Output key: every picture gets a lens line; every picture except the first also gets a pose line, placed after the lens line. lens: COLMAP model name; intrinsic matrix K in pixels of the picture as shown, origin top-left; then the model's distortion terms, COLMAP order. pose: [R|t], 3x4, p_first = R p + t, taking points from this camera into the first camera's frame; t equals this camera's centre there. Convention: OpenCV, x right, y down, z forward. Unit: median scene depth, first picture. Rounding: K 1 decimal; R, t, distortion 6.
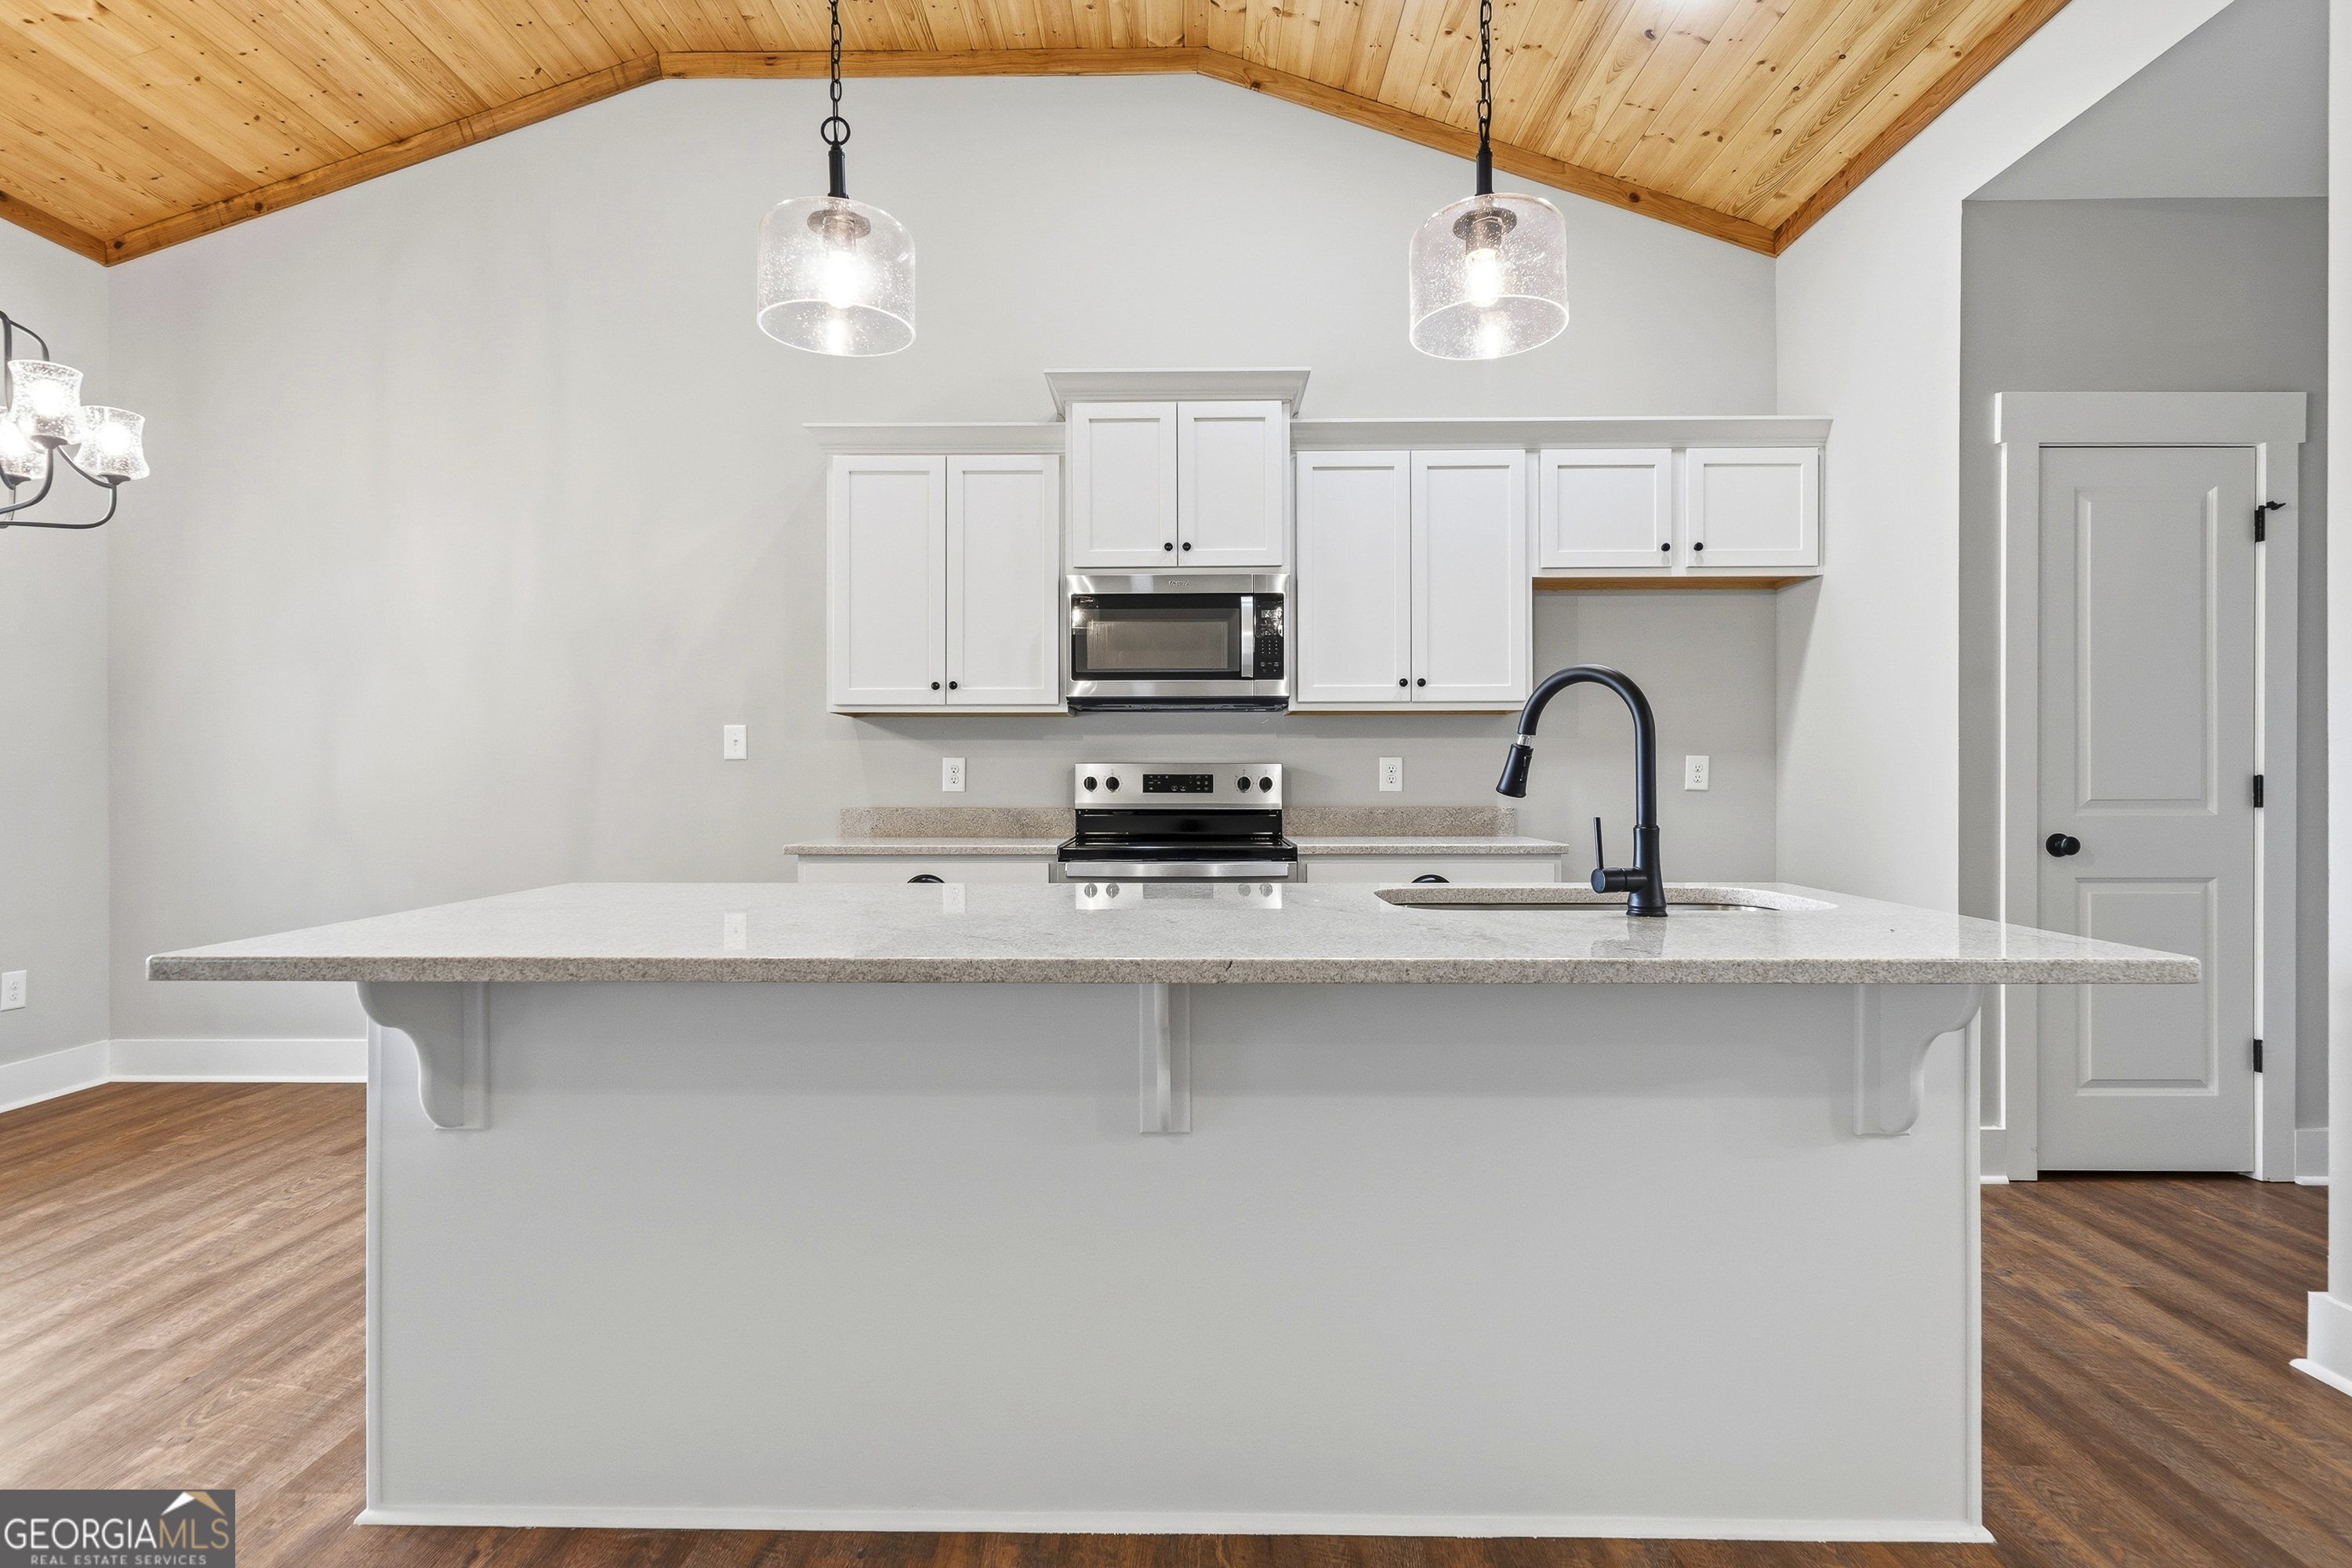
lens RADIAL K [[1159.2, 0, 1172.9], [0, 1159.2, 777.0], [0, 0, 1]] dist [-0.001691, 0.000556]
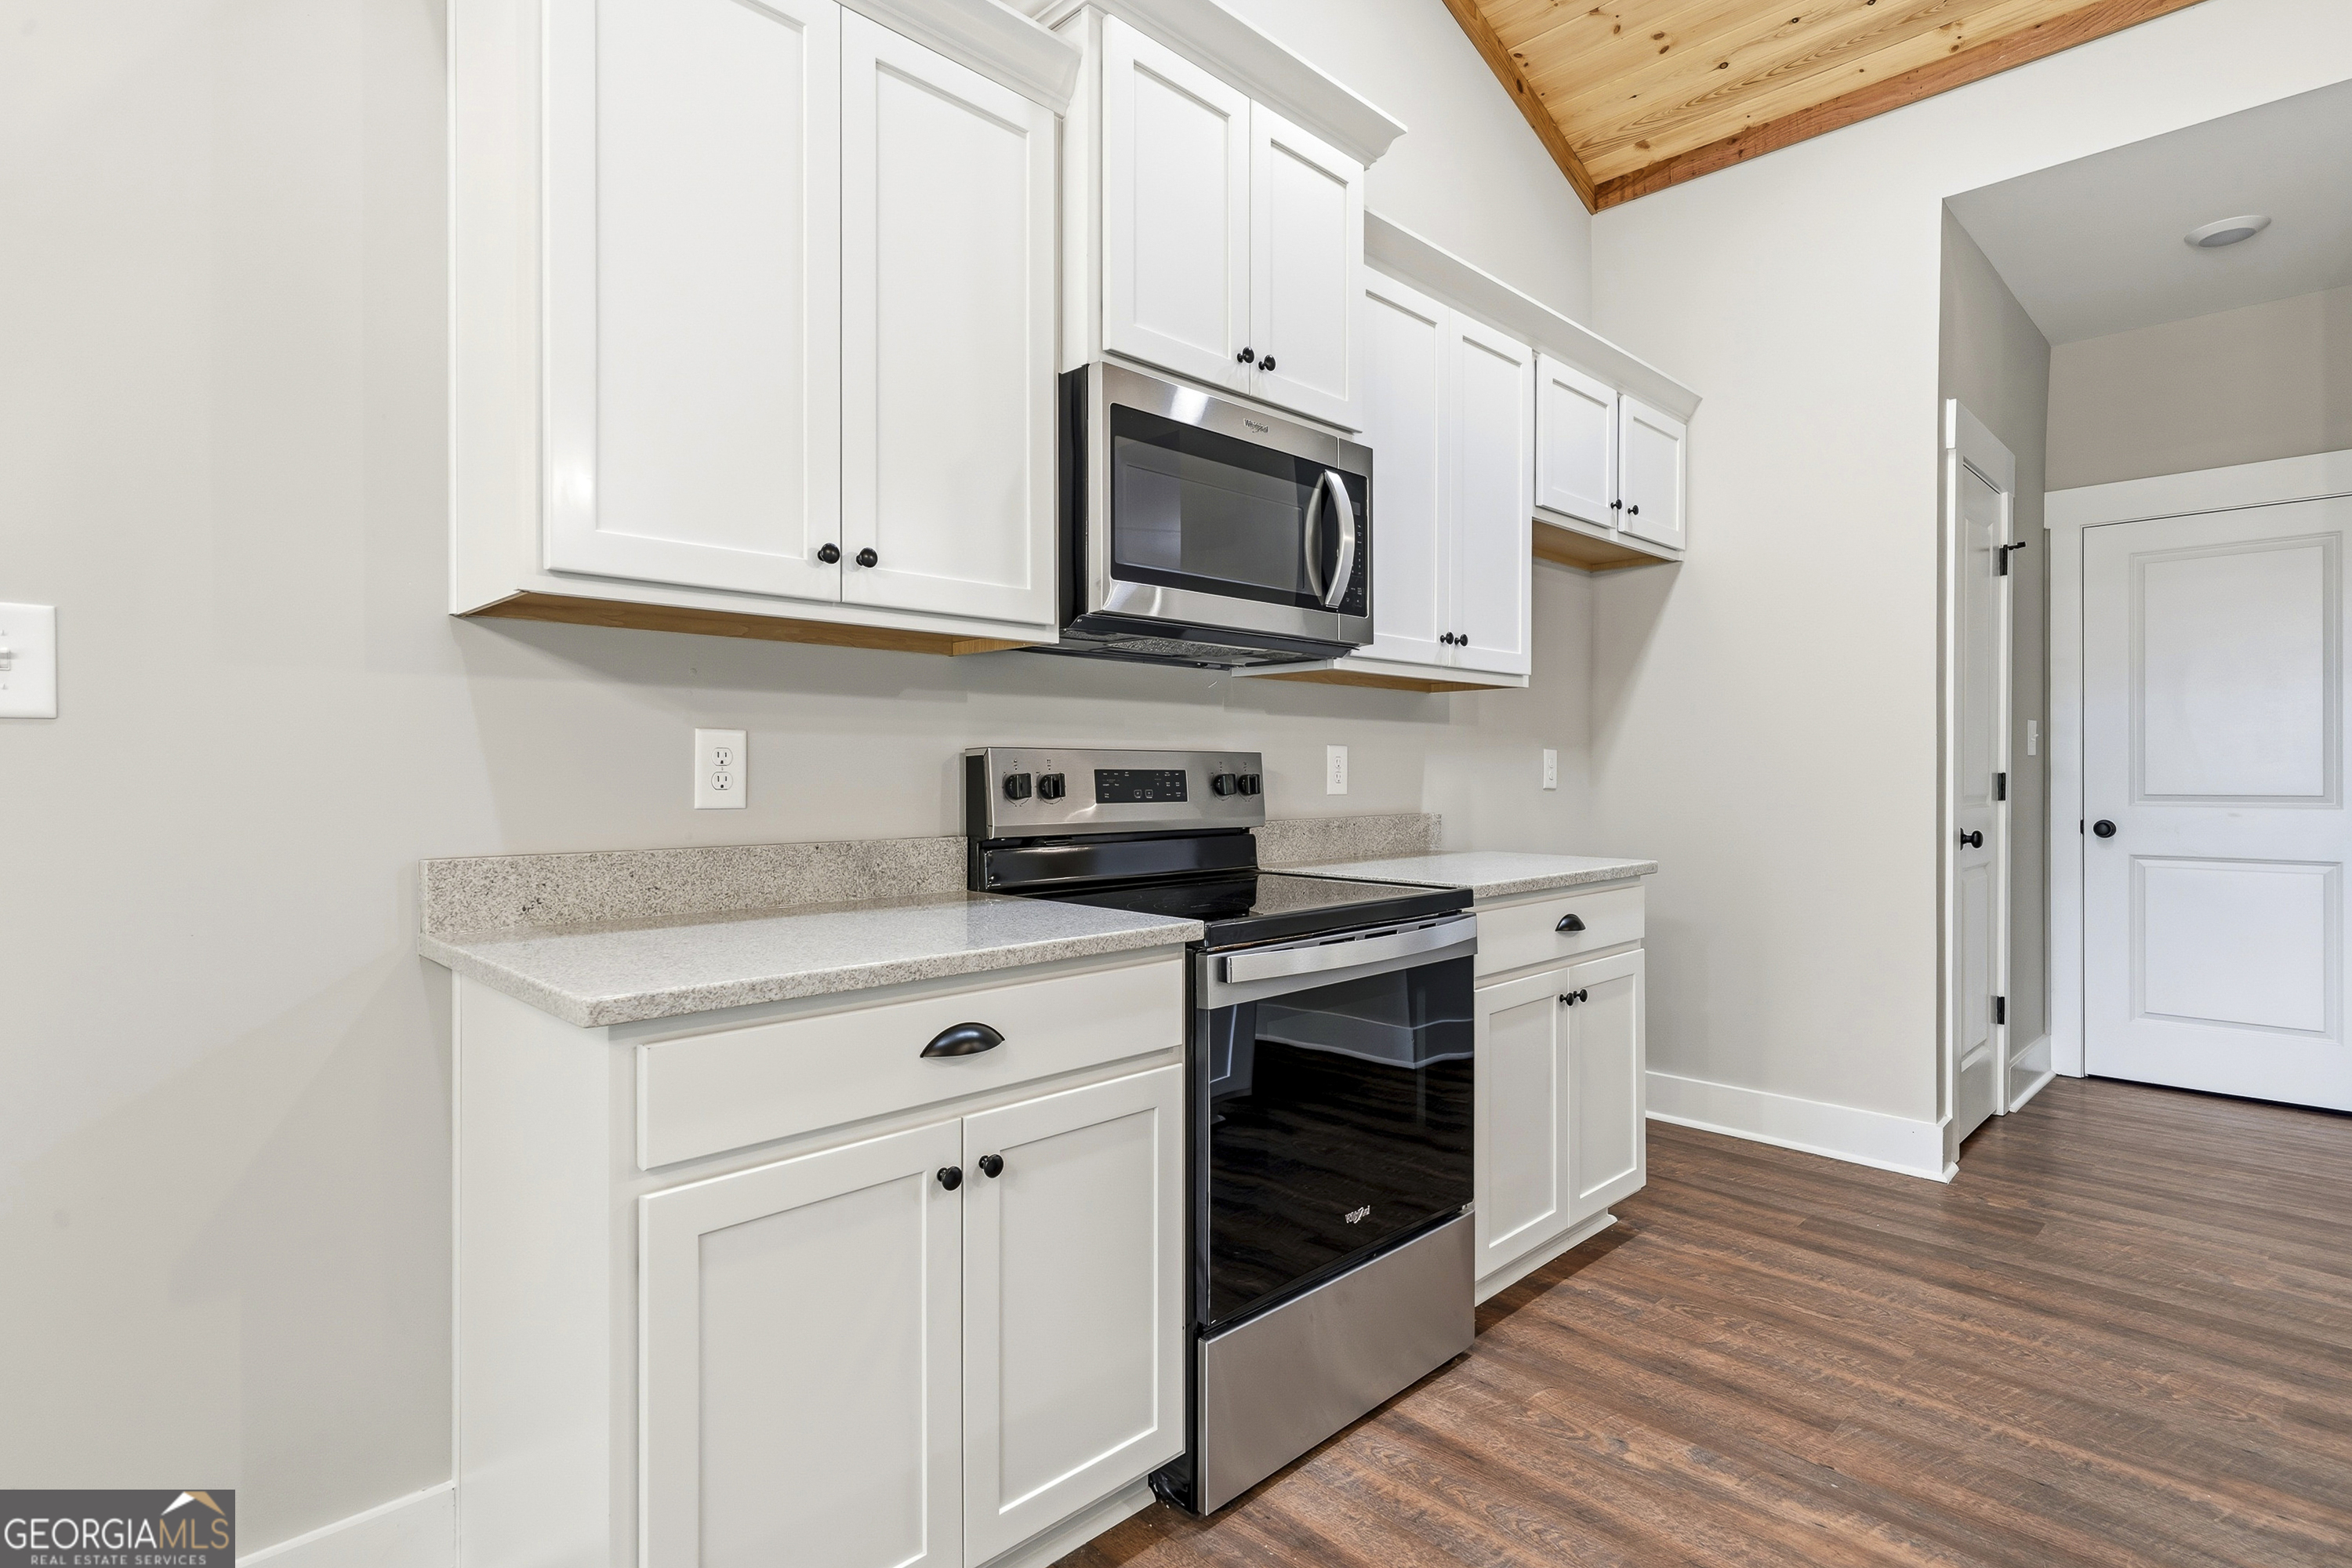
lens RADIAL K [[1169.7, 0, 1168.8], [0, 1169.7, 778.2], [0, 0, 1]] dist [0.000401, 0.000746]
pose [[0.702975, -0.003154, 0.711208, -0.415440], [-0.001690, 0.999980, 0.006106, -0.001645], [-0.711213, -0.005495, 0.702955, 0.621795]]
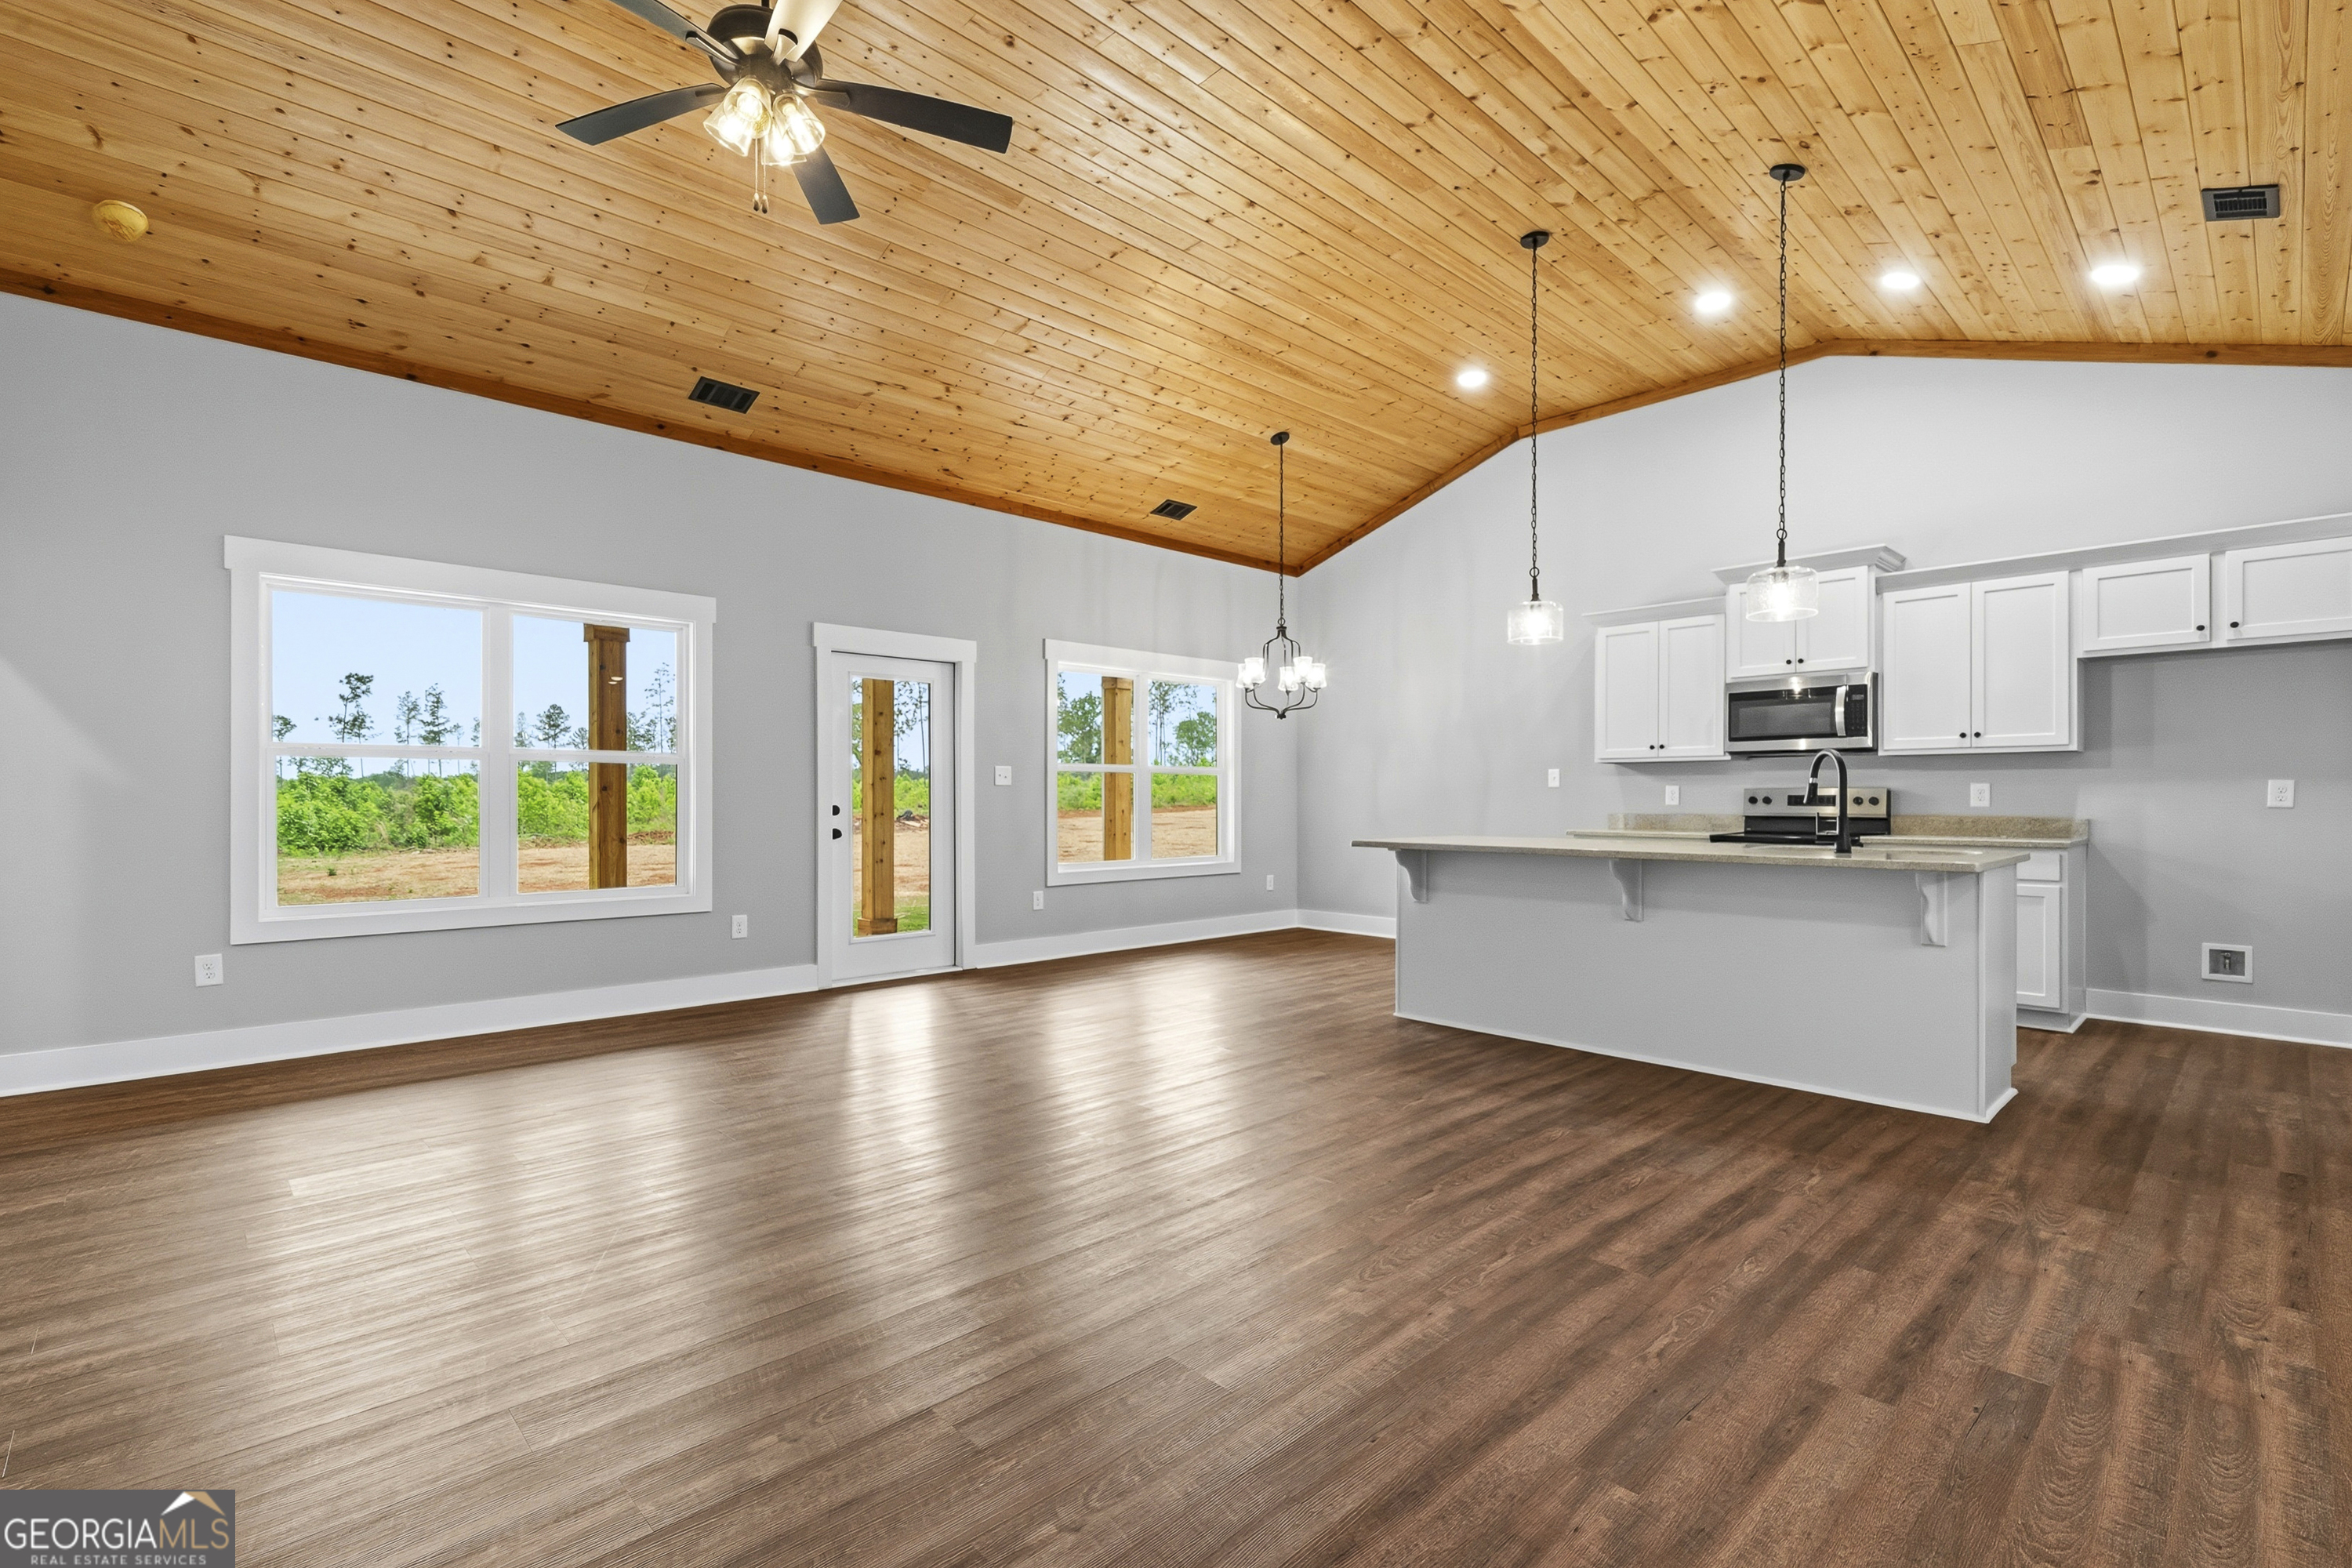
lens RADIAL K [[1065.0, 0, 1170.5], [0, 1065.0, 796.1], [0, 0, 1]] dist [0.006886, 0.000272]
pose [[0.695527, 0.000415, -0.718500, 0.483704], [-0.001707, 0.999998, -0.001075, 0.002554], [0.718498, 0.001974, 0.695526, -0.735309]]
